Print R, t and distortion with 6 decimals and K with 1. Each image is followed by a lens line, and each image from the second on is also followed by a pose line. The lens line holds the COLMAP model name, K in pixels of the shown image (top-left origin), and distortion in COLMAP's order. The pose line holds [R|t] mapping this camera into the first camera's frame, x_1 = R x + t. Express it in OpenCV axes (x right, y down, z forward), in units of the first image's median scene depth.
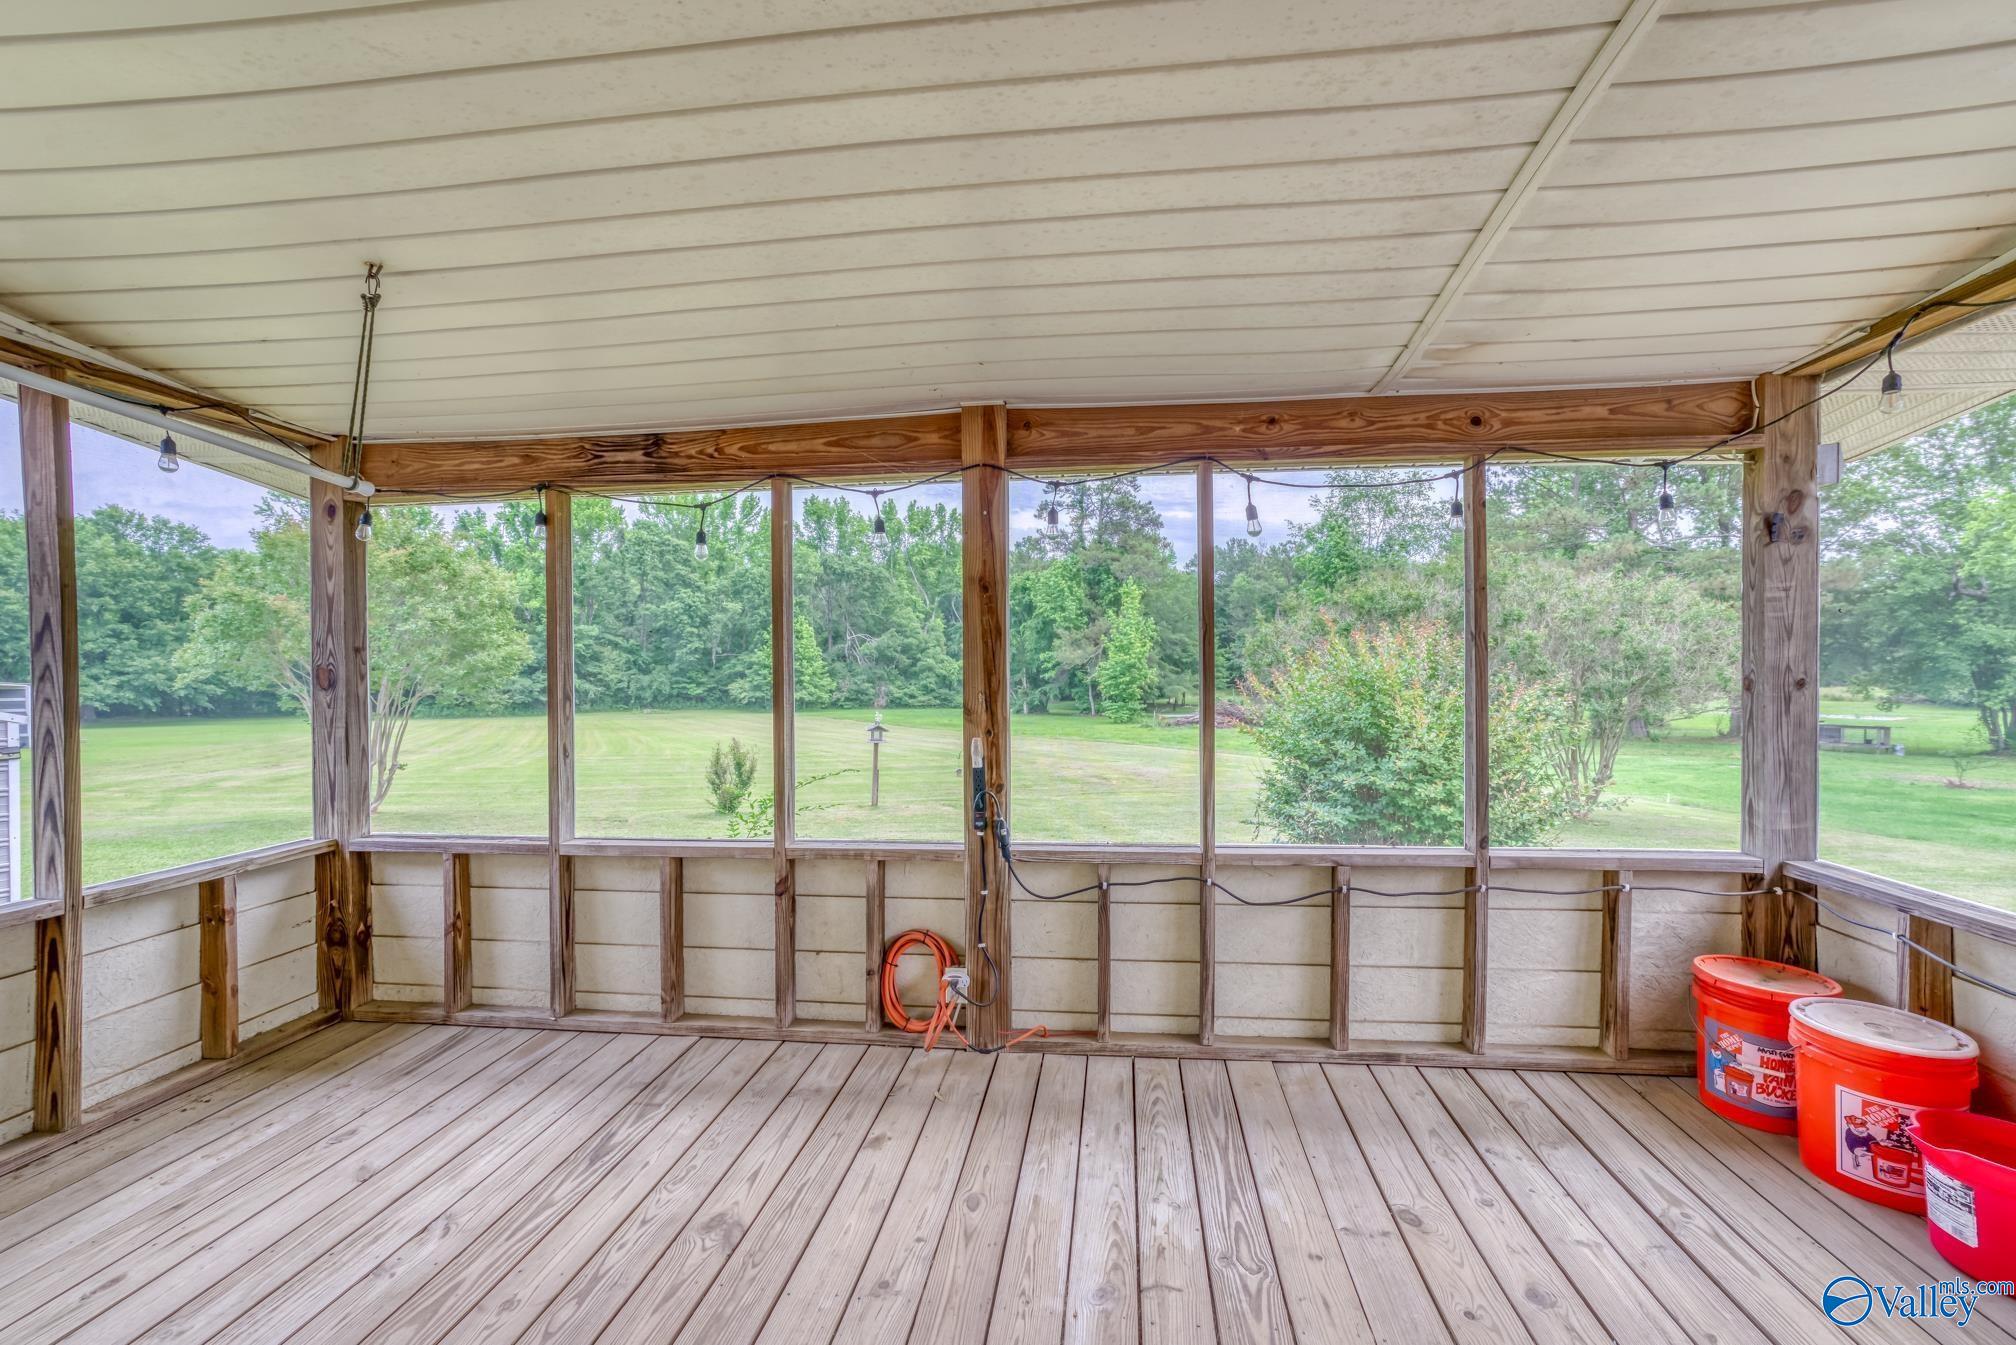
lens RADIAL K [[892.7, 0, 1008.0], [0, 892.7, 672.5], [0, 0, 1]] dist [-0.003747, -0.000056]
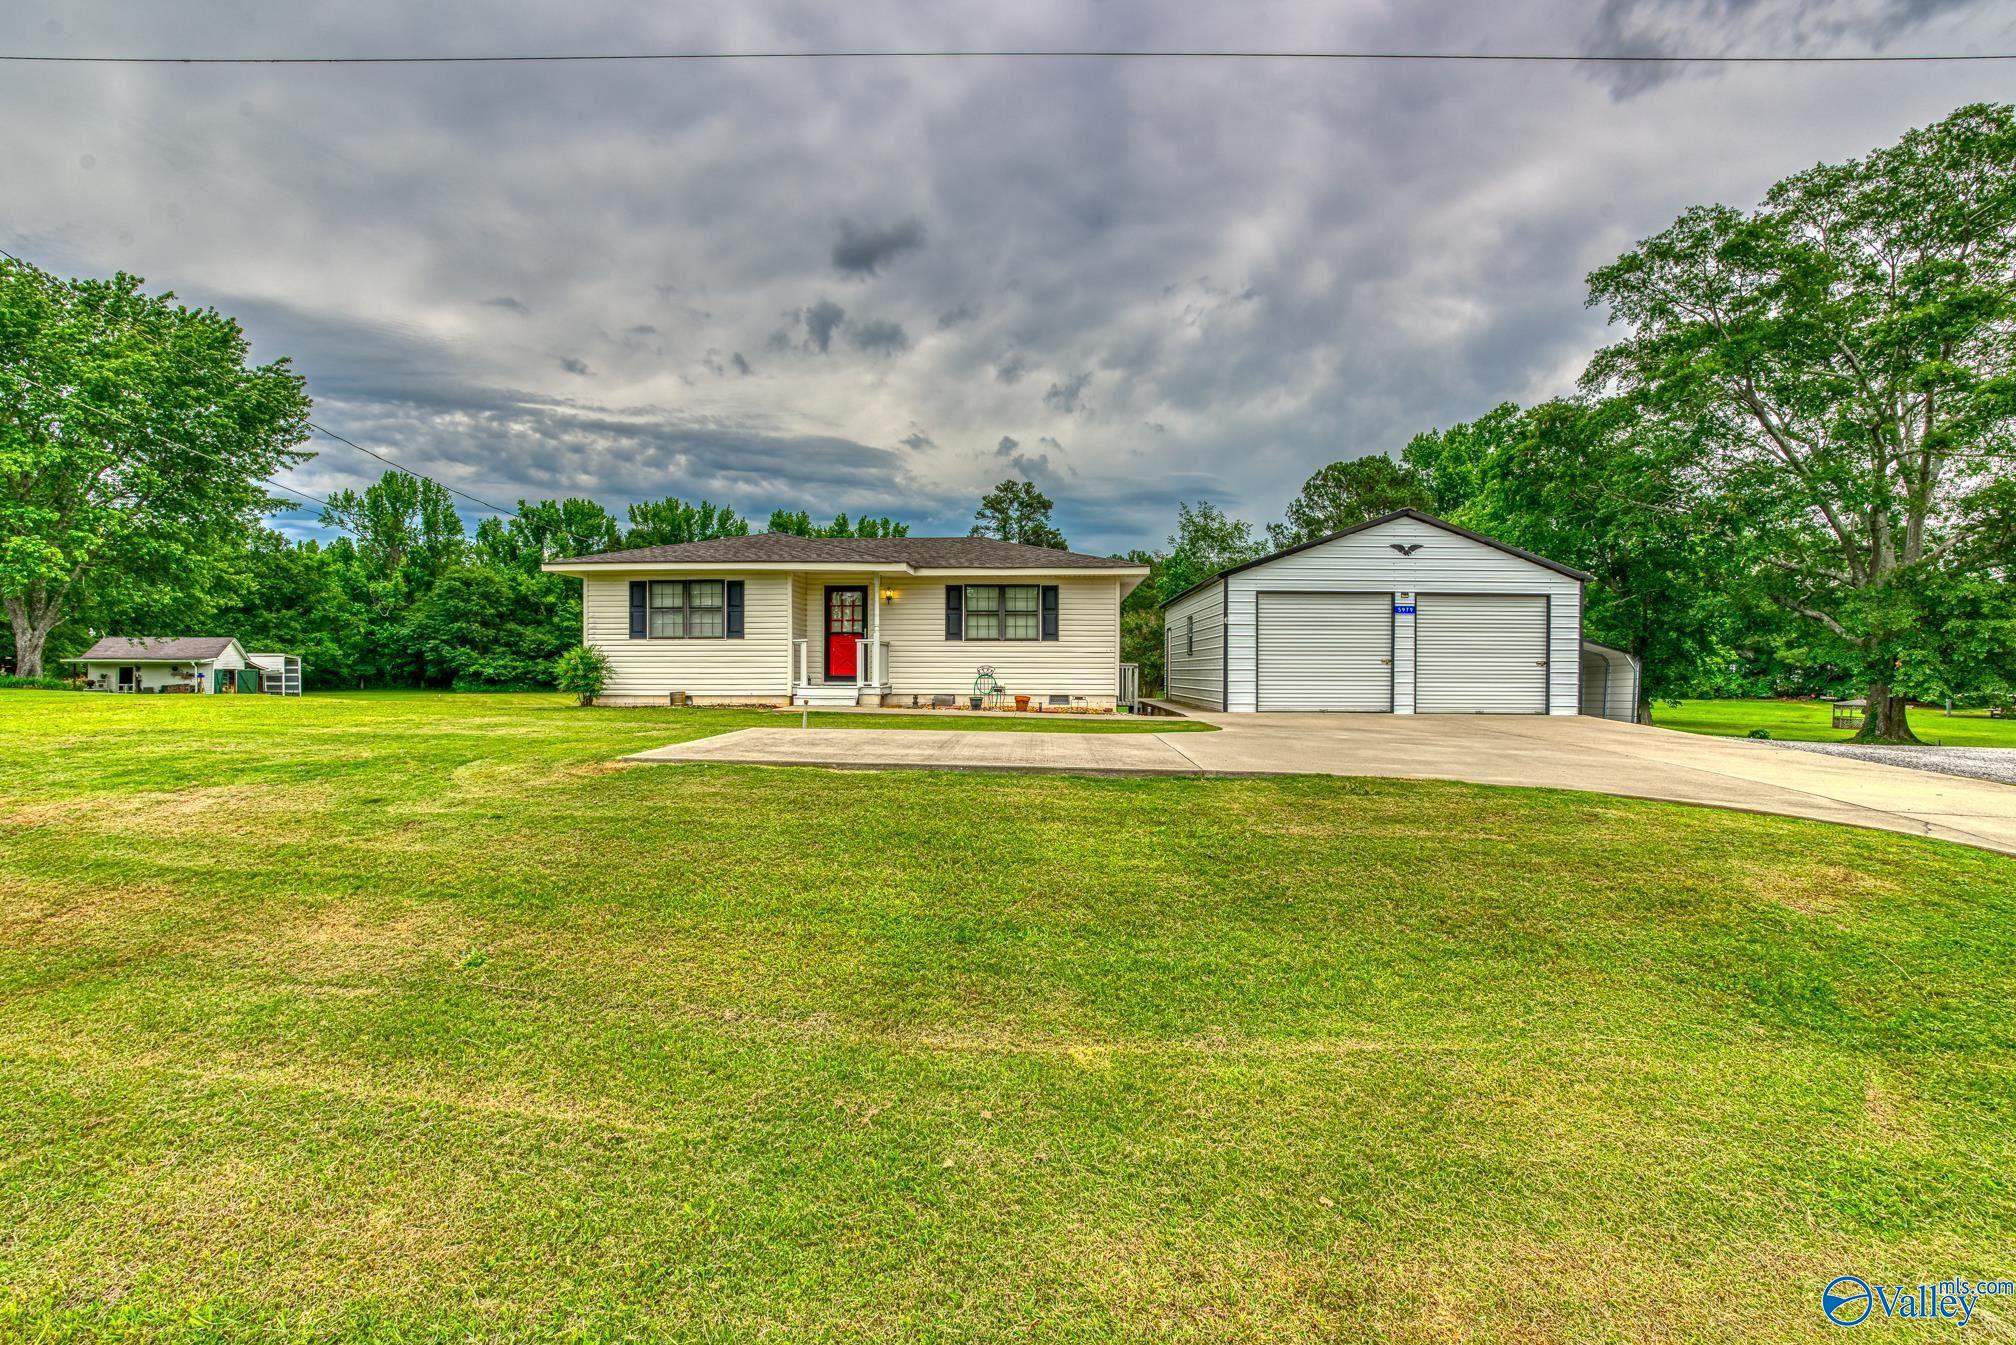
lens RADIAL K [[898.6, 0, 1007.7], [0, 898.6, 686.6], [0, 0, 1]] dist [-0.084040, 0.000017]
pose [[0.996154, 0.012343, 0.086748, -0.017091], [-0.014189, 0.999685, 0.020699, 0.006915], [-0.086466, -0.021850, 0.996015, -0.218317]]
